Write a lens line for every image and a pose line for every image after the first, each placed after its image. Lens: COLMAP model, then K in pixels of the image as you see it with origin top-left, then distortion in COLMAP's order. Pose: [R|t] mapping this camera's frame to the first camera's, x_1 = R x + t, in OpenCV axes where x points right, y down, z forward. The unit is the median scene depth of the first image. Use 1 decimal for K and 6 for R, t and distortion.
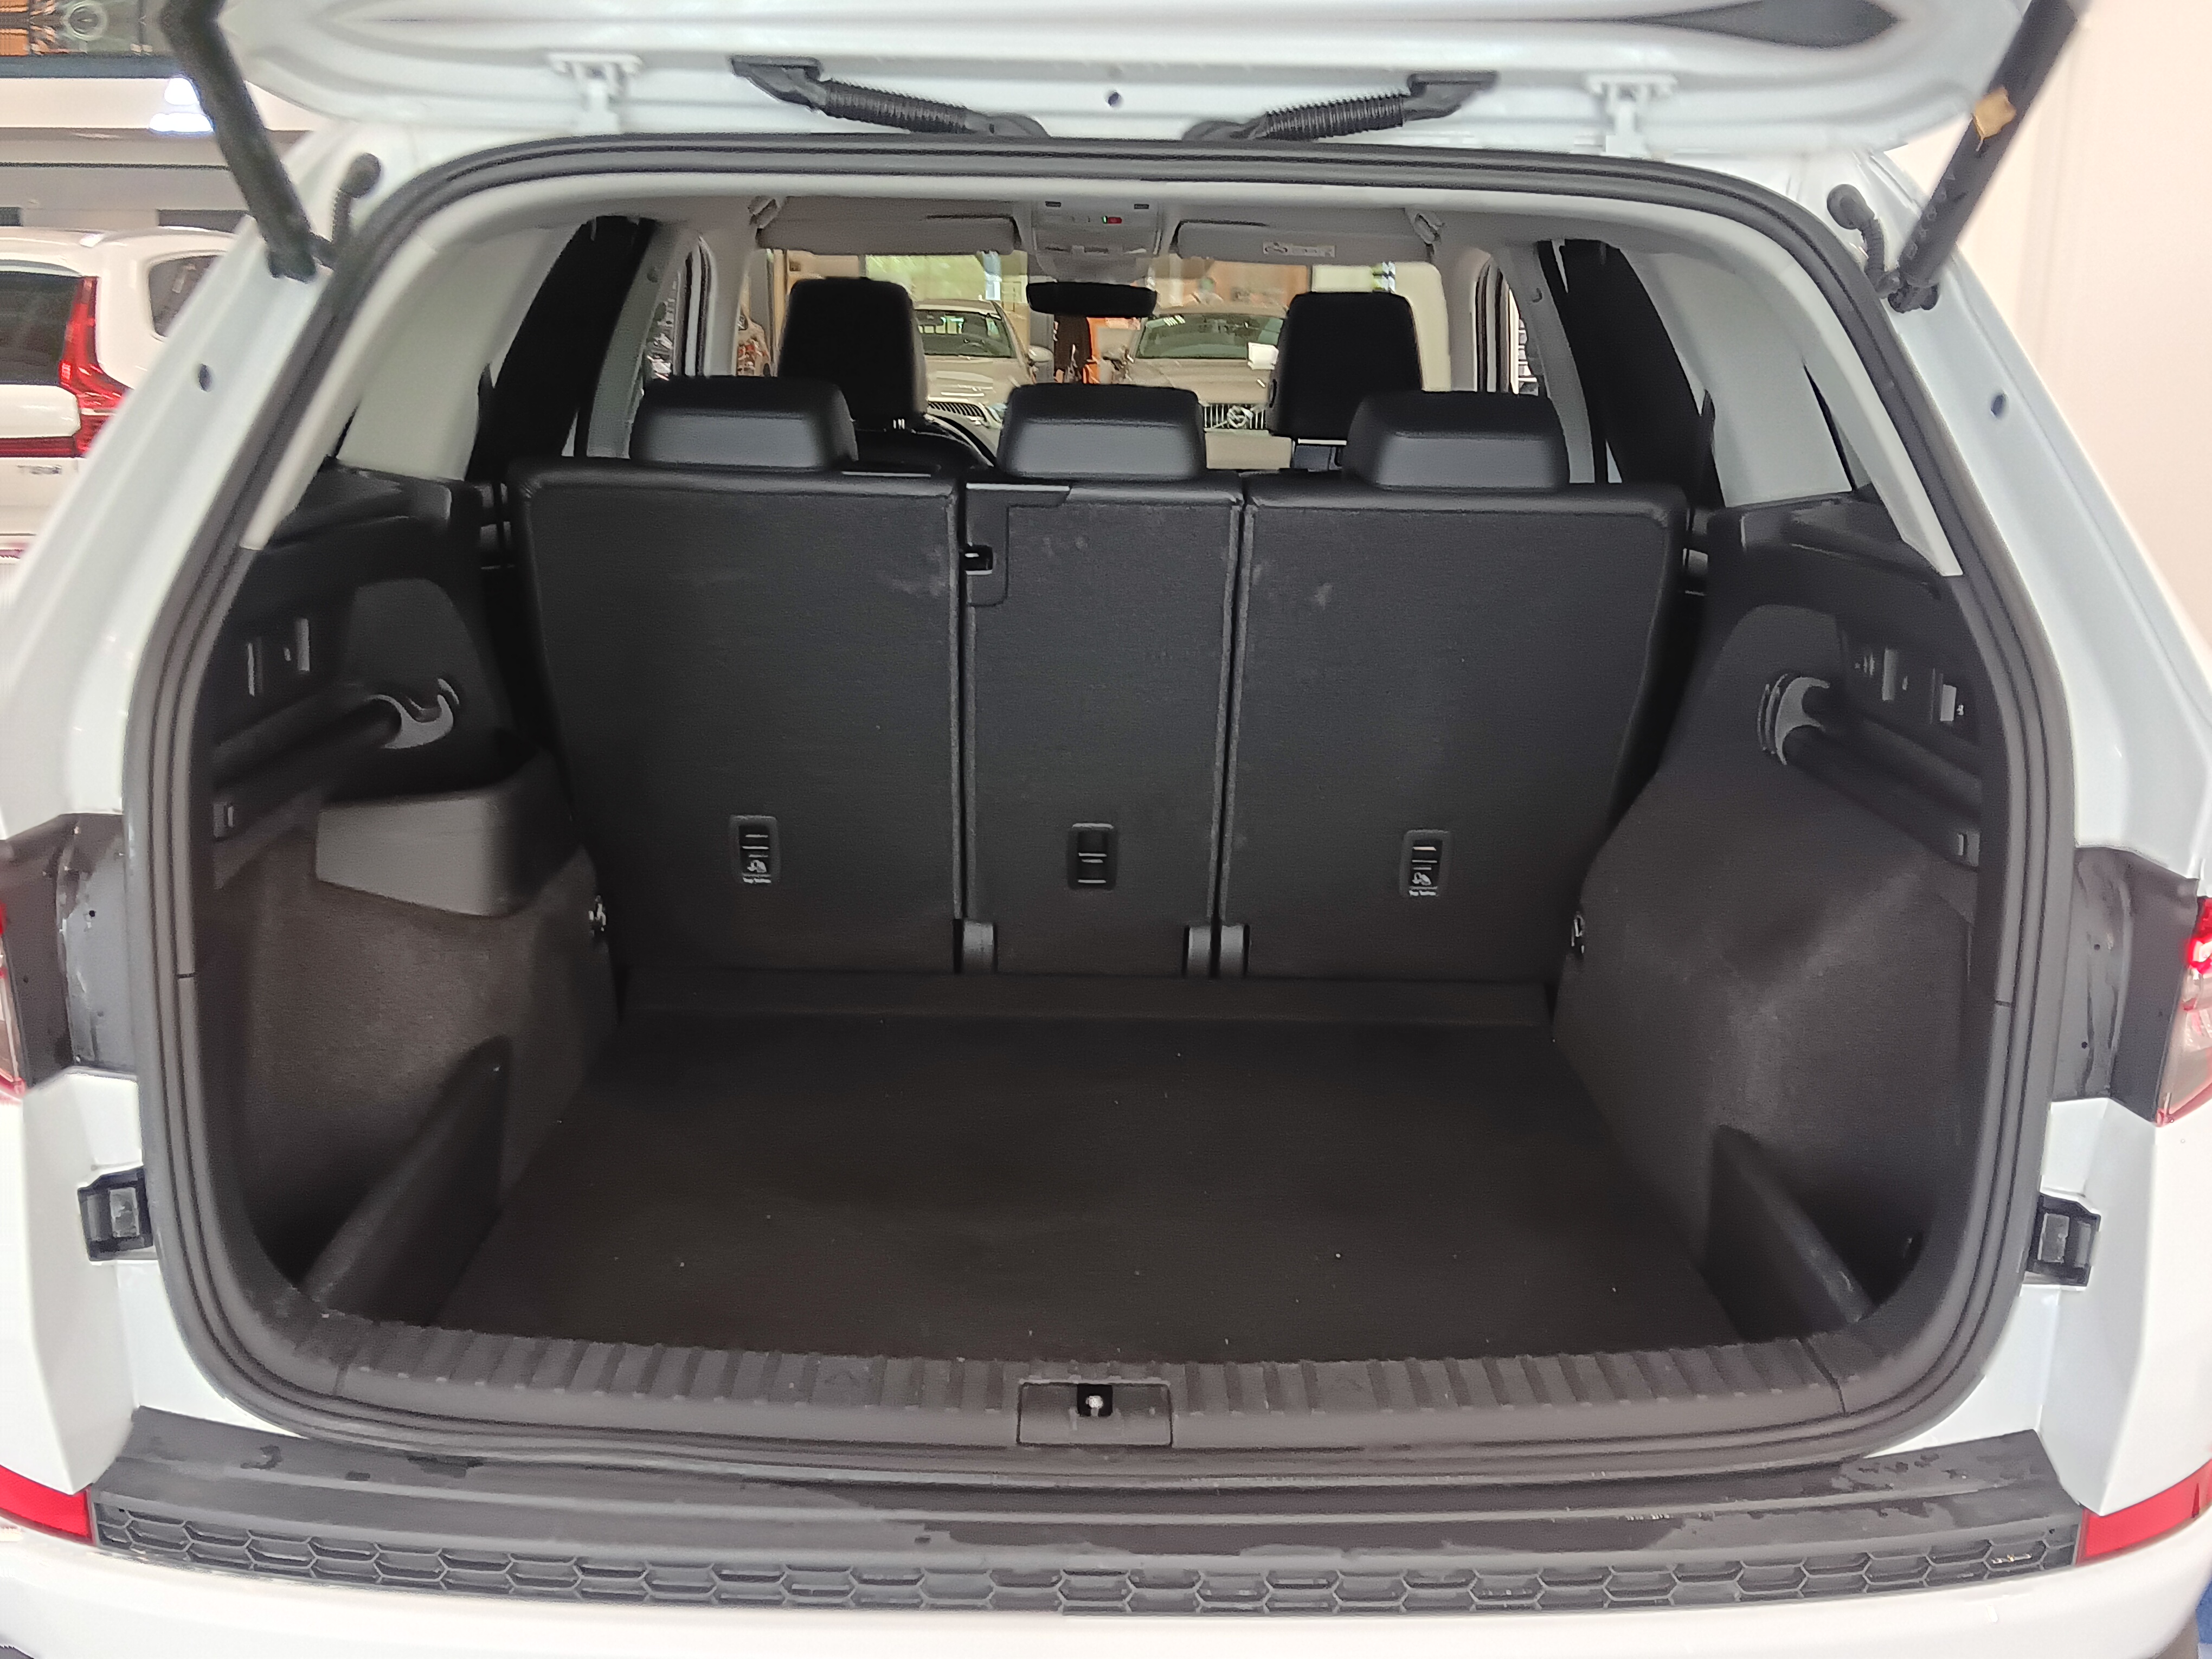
lens RADIAL K [[1894.0, 0, 1121.4], [0, 1894.0, 826.4], [0, 0, 1]] dist [0.130108, -0.244436]
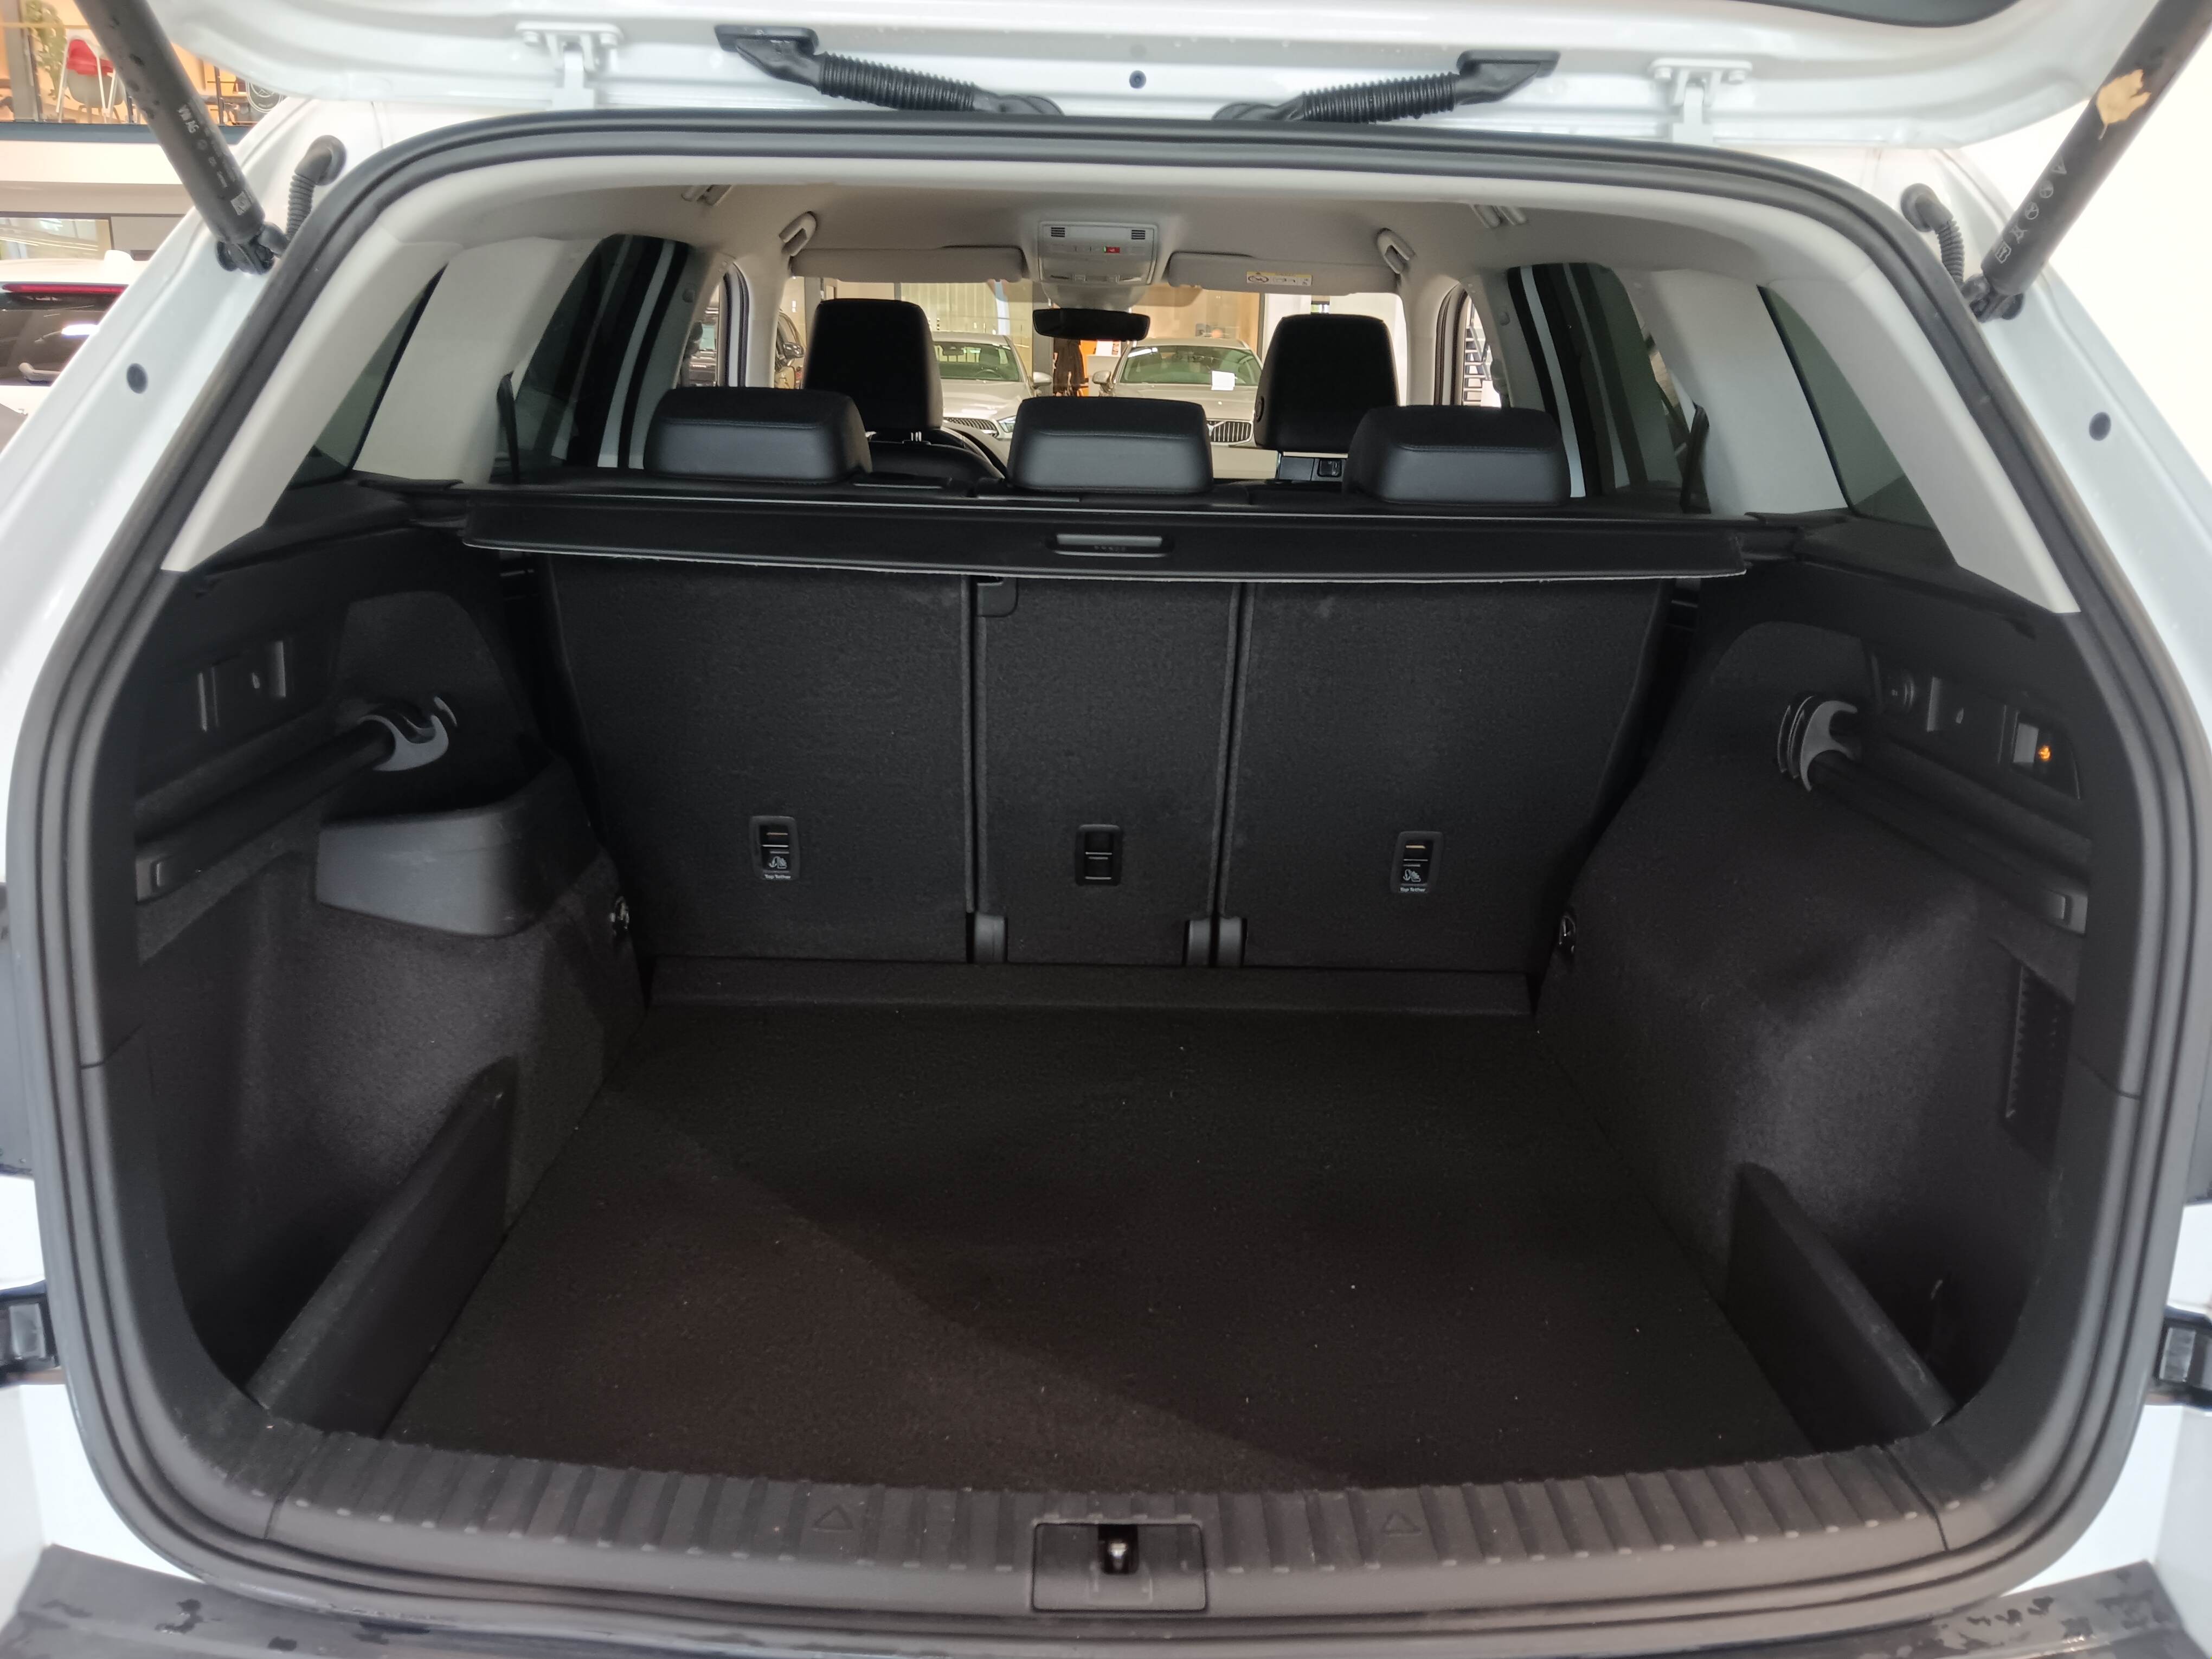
lens RADIAL K [[1504.1, 0, 1106.0], [0, 1504.1, 829.5], [0, 0, 1]] dist [0.082224, -0.111075]
pose [[0.999987, 0.004959, 0.001516, -0.018485], [-0.005024, 0.998920, 0.046193, -0.053715], [-0.001285, -0.046200, 0.998931, 0.253959]]
